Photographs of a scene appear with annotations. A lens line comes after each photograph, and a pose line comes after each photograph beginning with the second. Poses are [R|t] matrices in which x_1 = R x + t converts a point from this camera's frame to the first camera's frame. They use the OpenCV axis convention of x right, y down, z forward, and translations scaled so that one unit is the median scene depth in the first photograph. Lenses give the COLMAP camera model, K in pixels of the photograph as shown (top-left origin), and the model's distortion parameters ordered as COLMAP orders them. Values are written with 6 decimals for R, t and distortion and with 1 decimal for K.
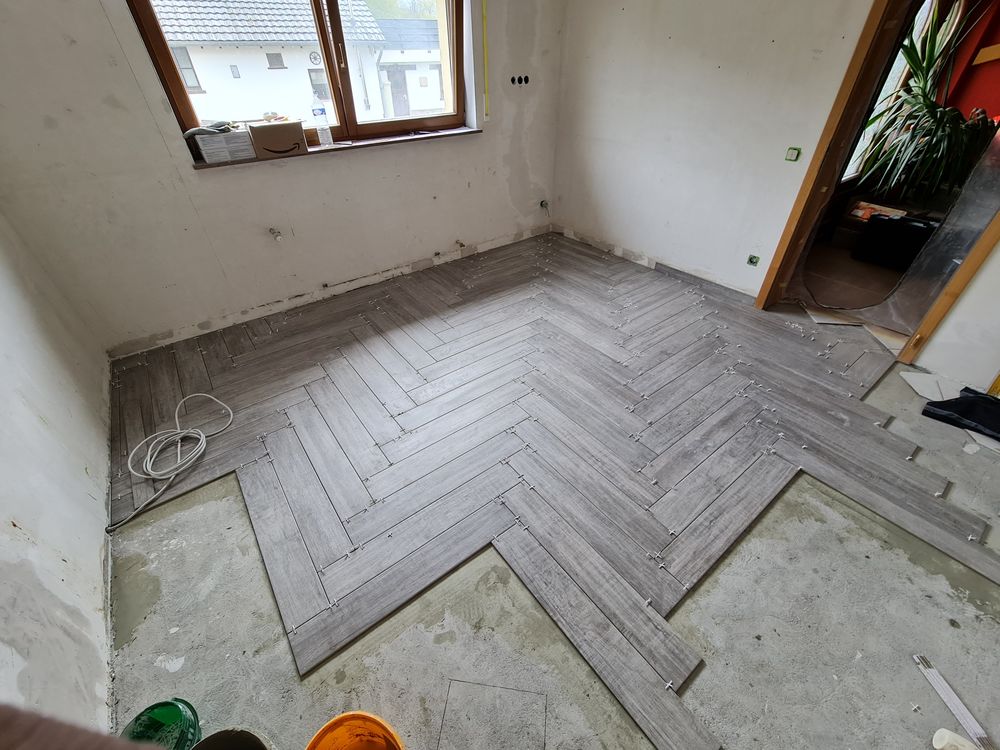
lens RADIAL K [[413.1, 0, 496.9], [0, 413.1, 373.5], [0, 0, 1]] dist [-0.006512, 0.002462]
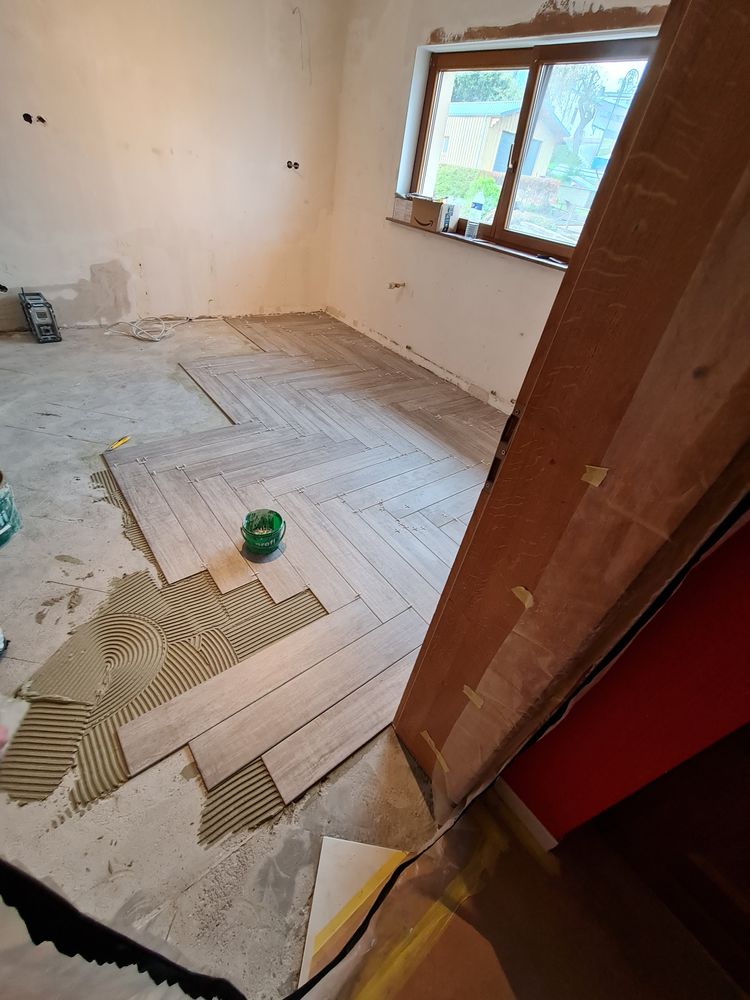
lens RADIAL K [[413.1, 0, 377.5], [0, 413.1, 499.3], [0, 0, 1]] dist [-0.006512, 0.002462]
pose [[0.028301, 0.642875, -0.765448, 0.798503], [-0.717880, 0.545938, 0.431973, -0.442787], [0.695592, 0.537274, 0.476957, 0.639744]]
